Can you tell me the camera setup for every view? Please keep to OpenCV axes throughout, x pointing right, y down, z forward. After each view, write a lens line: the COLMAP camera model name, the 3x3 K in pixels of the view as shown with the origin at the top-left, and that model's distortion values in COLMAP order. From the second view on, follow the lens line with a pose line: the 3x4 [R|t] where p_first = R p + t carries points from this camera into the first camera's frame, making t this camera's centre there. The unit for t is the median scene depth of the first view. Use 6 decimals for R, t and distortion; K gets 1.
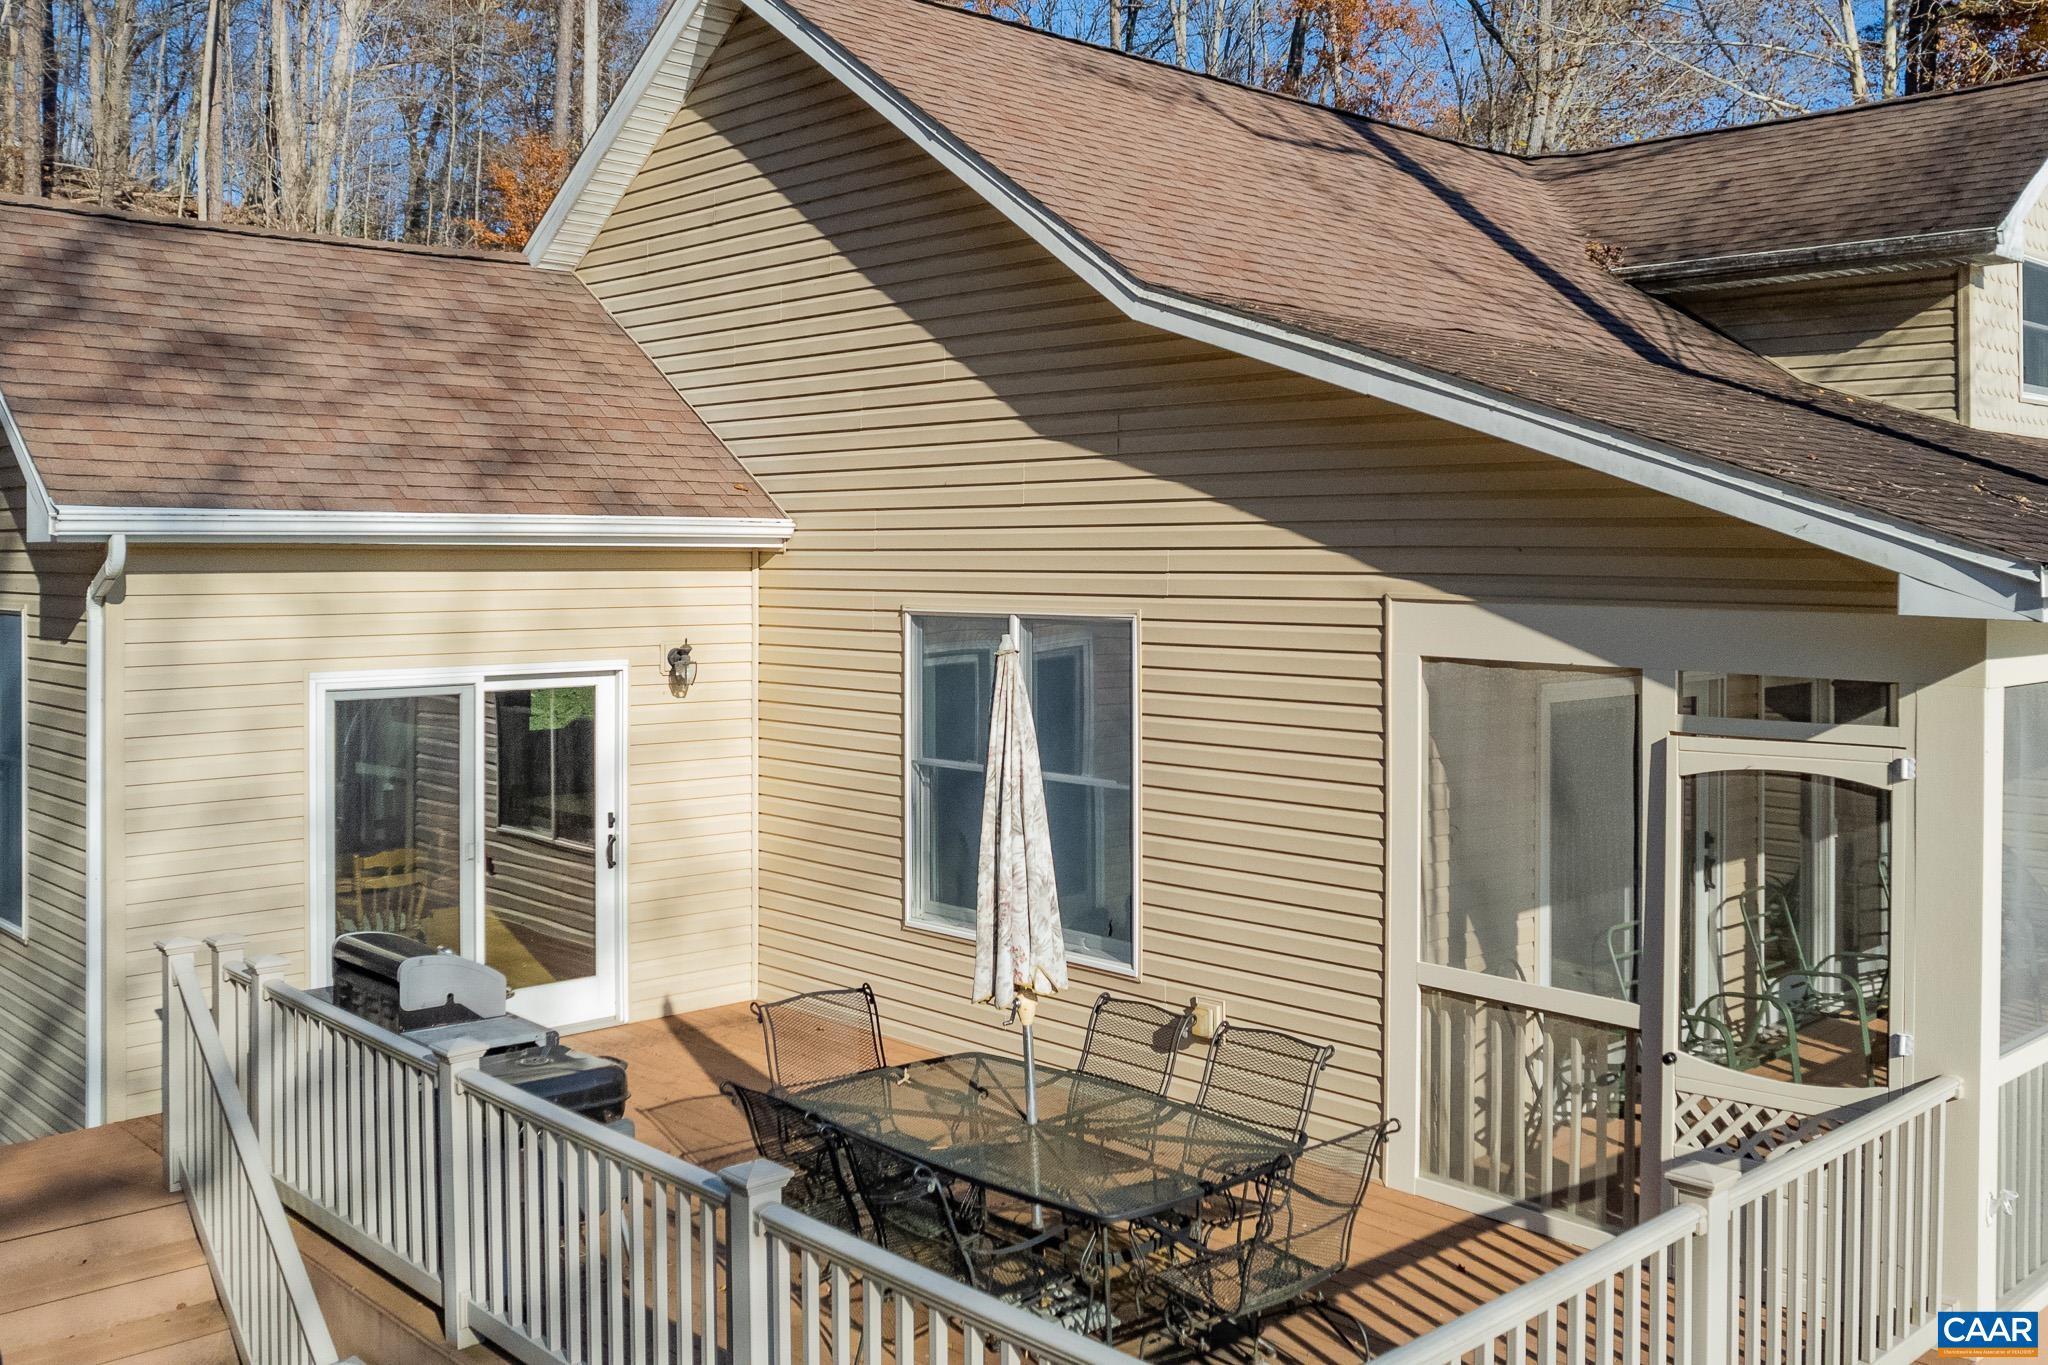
lens RADIAL K [[1926.8, 0, 1230.3], [0, 1926.8, 568.5], [0, 0, 1]] dist [-0.015666, -0.010022]
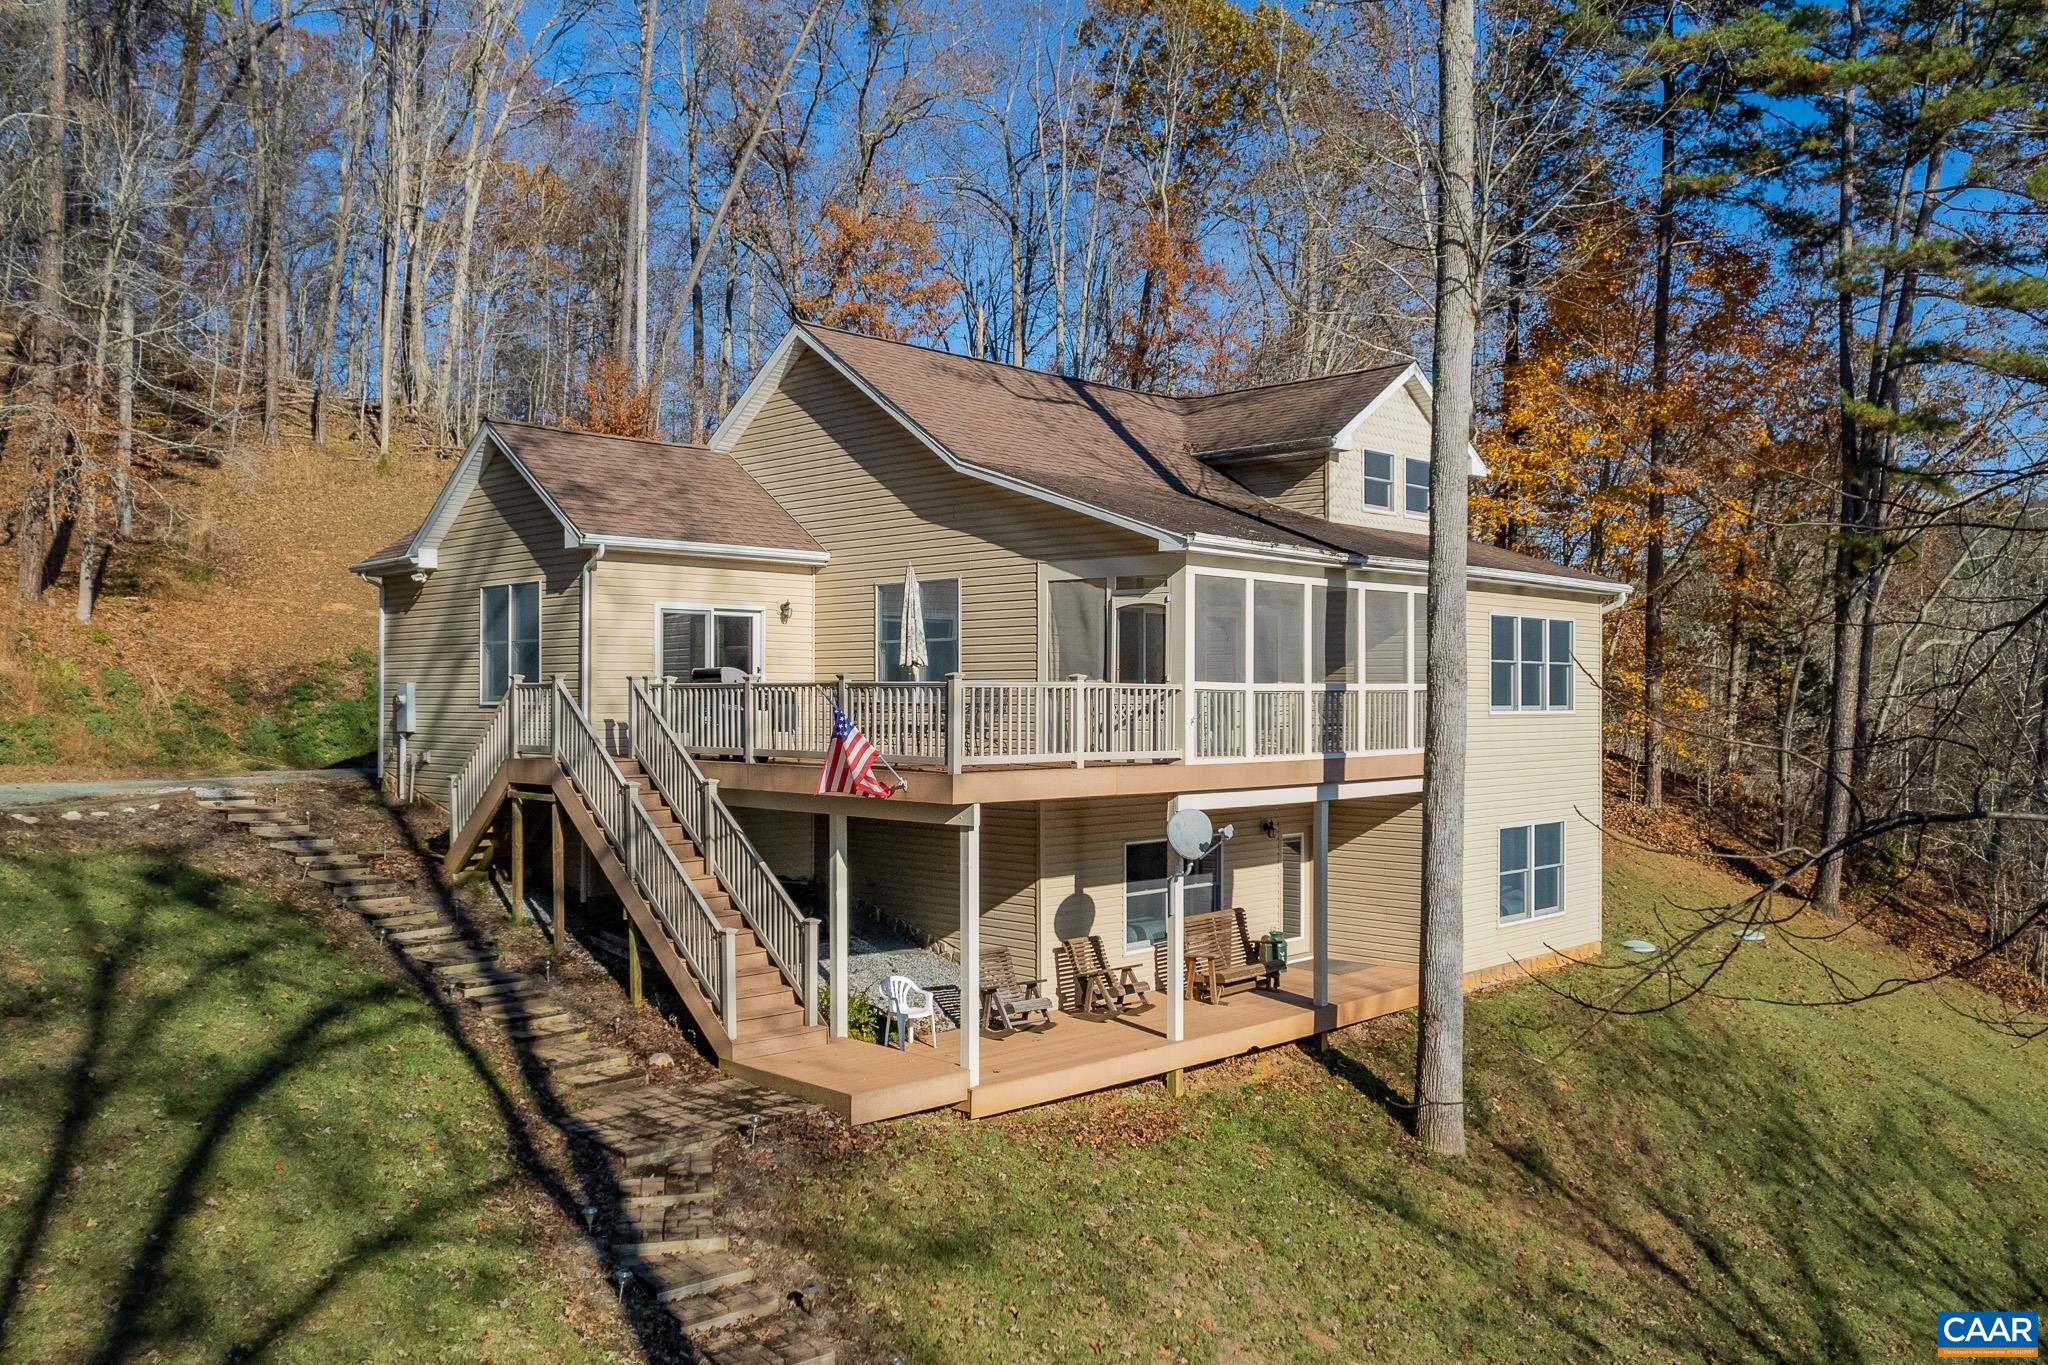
lens RADIAL K [[1642.1, 0, 1151.0], [0, 1642.1, 688.1], [0, 0, 1]] dist [-0.032457, -0.001021]
pose [[0.999913, 0.001267, 0.013155, 0.179311], [-0.001100, 0.999919, -0.012677, 0.194611], [-0.013170, 0.012662, 0.999833, -1.252802]]
